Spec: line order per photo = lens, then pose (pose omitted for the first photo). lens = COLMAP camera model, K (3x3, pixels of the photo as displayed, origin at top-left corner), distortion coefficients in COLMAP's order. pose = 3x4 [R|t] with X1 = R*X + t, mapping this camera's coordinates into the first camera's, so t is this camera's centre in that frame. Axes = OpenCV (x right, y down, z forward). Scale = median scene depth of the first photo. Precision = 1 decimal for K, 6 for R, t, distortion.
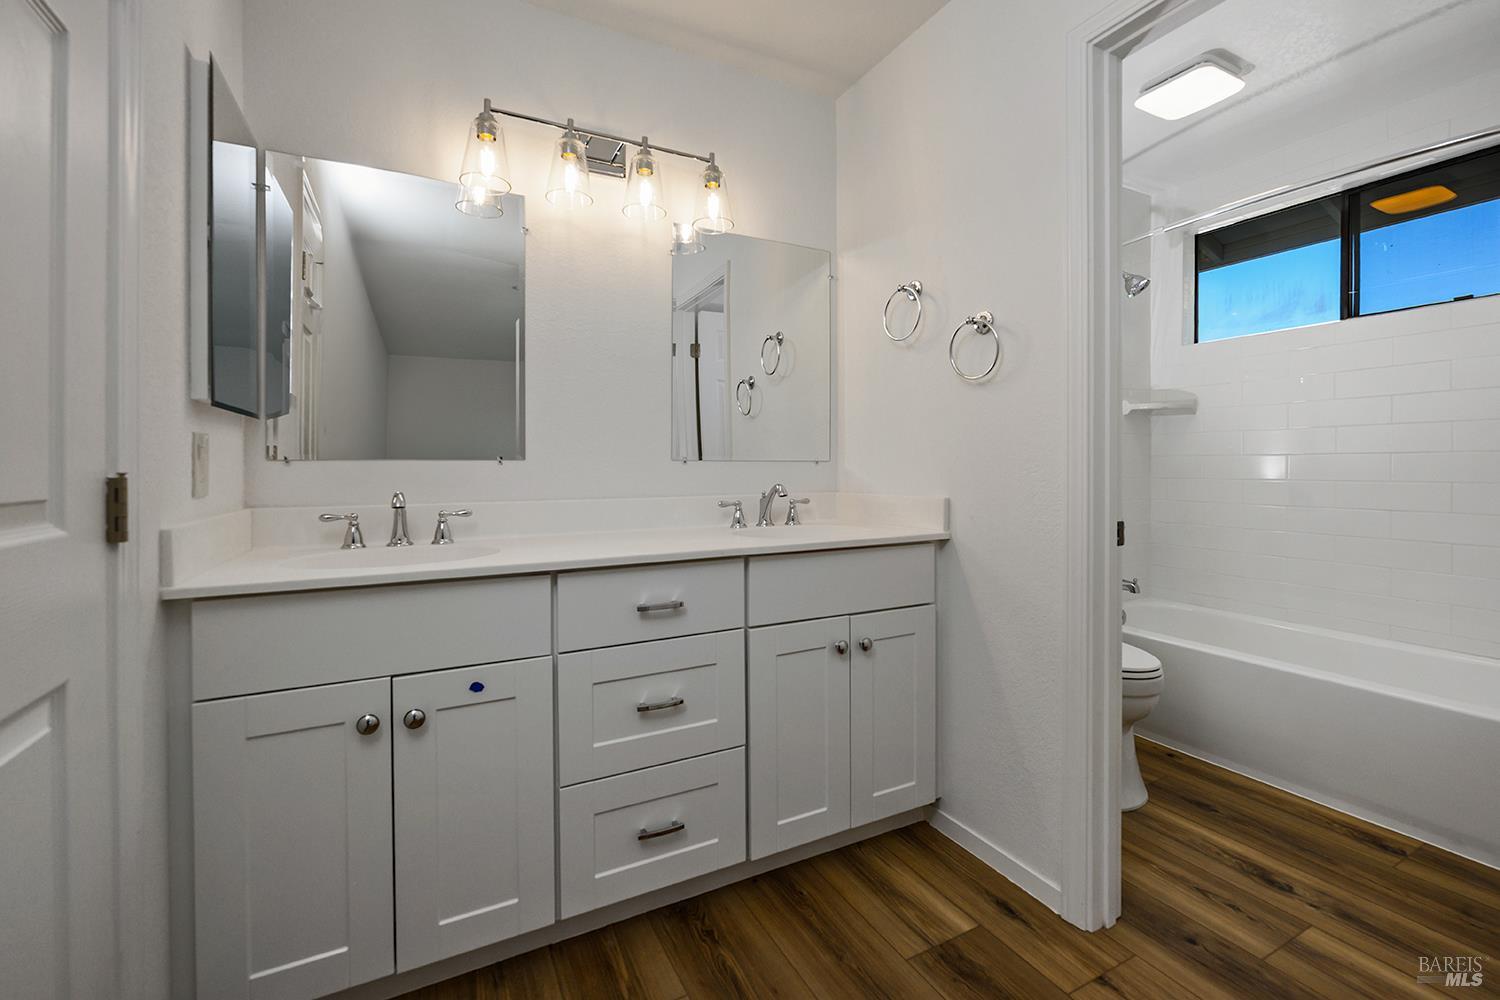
lens RADIAL K [[615.8, 0, 751.7], [0, 615.8, 479.9], [0, 0, 1]] dist [0.000229, 0.000031]
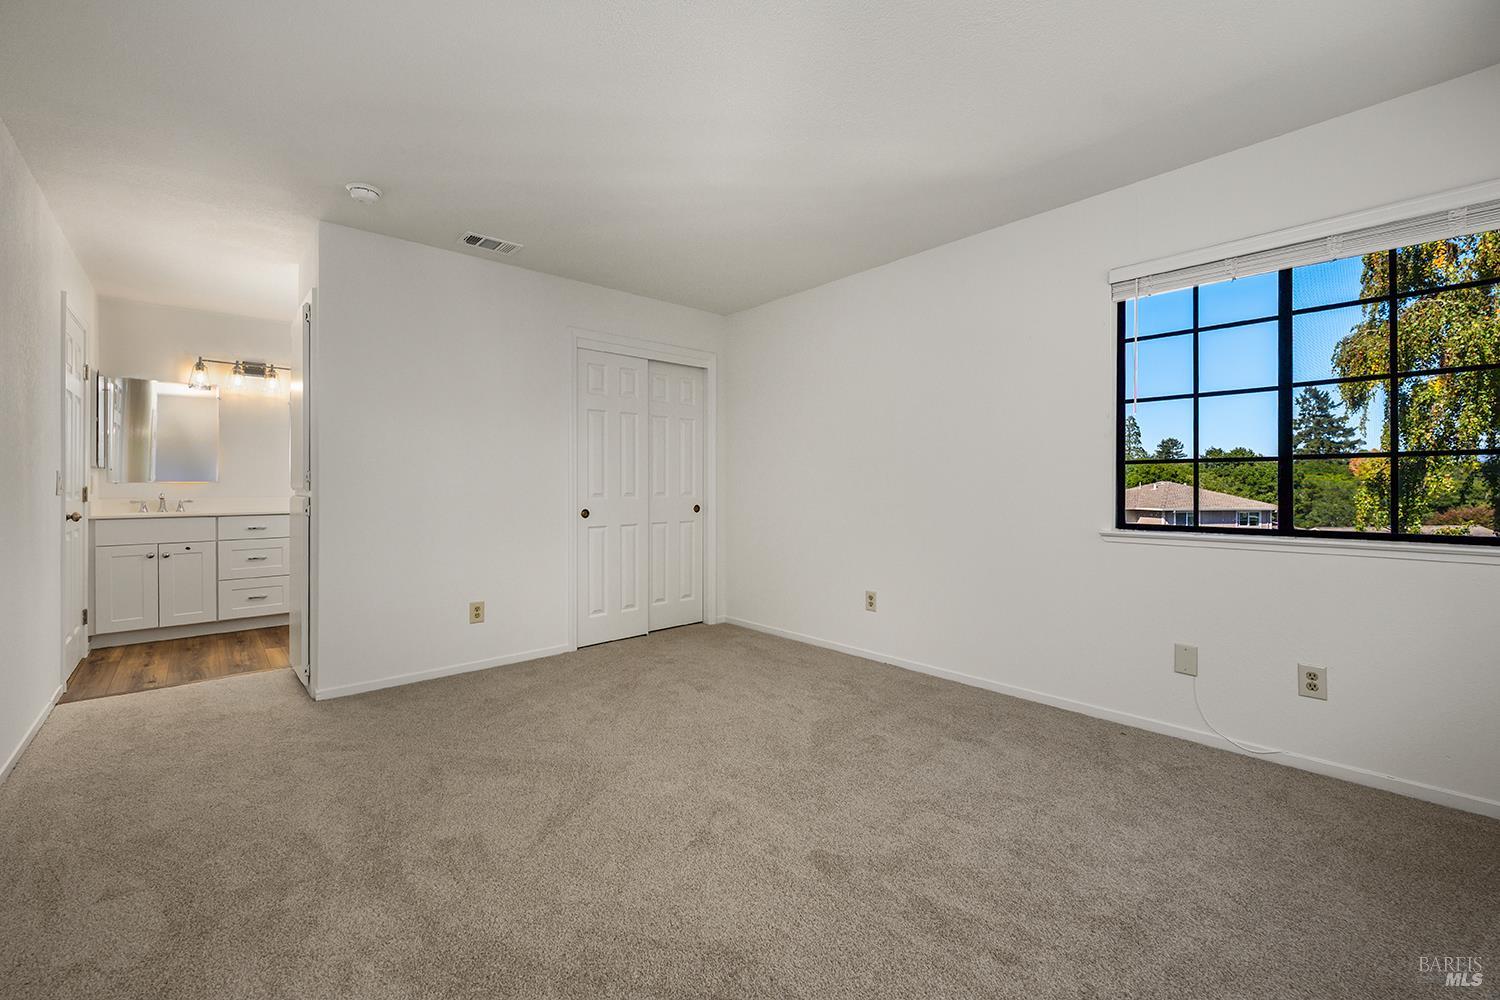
lens RADIAL K [[615.8, 0, 751.7], [0, 615.8, 479.9], [0, 0, 1]] dist [0.000229, 0.000031]
pose [[0.971501, 0.003902, 0.237003, 1.102926], [0.000071, 0.999860, -0.016753, 0.006635], [-0.237035, 0.016293, 0.971364, -1.900638]]
